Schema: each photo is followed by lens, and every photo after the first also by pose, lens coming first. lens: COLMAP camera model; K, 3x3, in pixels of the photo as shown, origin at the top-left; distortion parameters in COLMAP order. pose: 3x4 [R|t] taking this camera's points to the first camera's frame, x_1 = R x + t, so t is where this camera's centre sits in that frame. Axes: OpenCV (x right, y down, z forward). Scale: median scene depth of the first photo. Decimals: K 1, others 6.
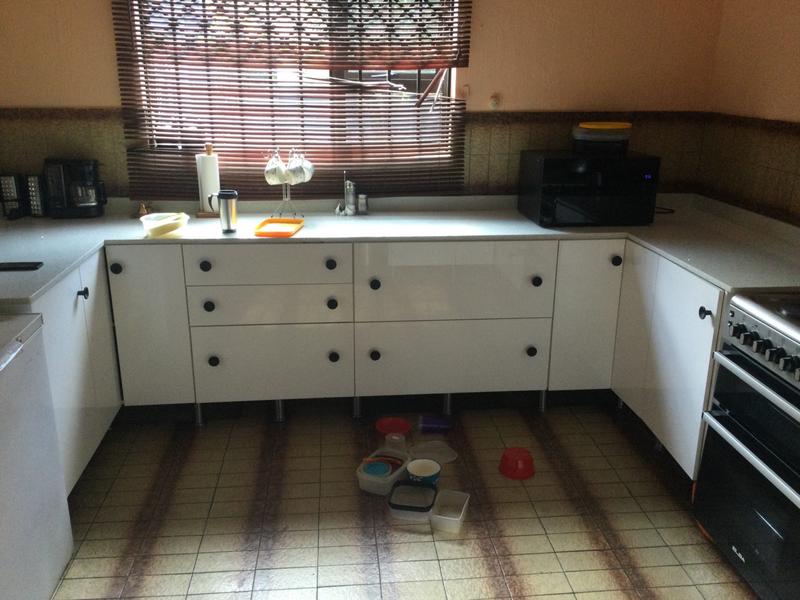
lens RADIAL K [[727.8, 0, 400.0], [0, 727.8, 300.0], [0, 0, 1]] dist [0.115625, -0.182146]
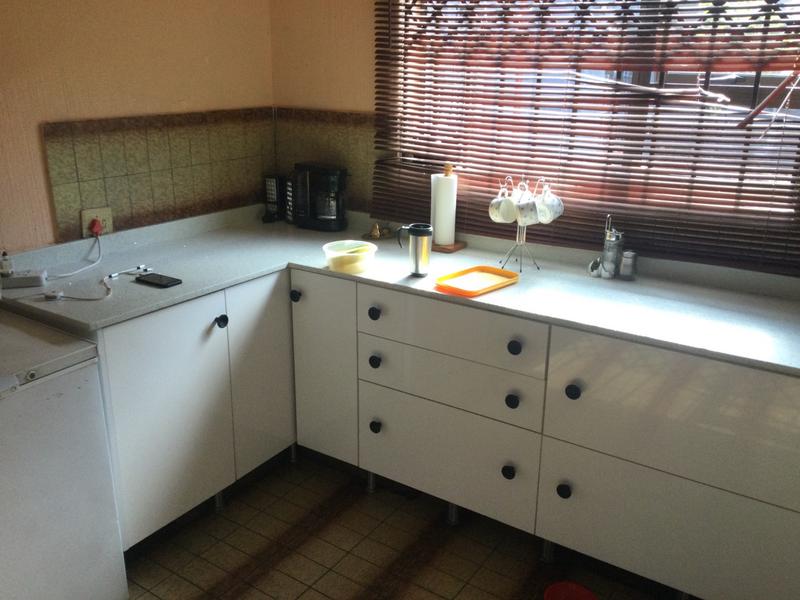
lens RADIAL K [[727.8, 0, 400.0], [0, 727.8, 300.0], [0, 0, 1]] dist [0.115625, -0.182146]
pose [[0.776071, 0.201377, -0.597630, 0.206386], [-0.195253, 0.977809, 0.075929, -0.111478], [0.599659, 0.057763, 0.798169, 0.324750]]
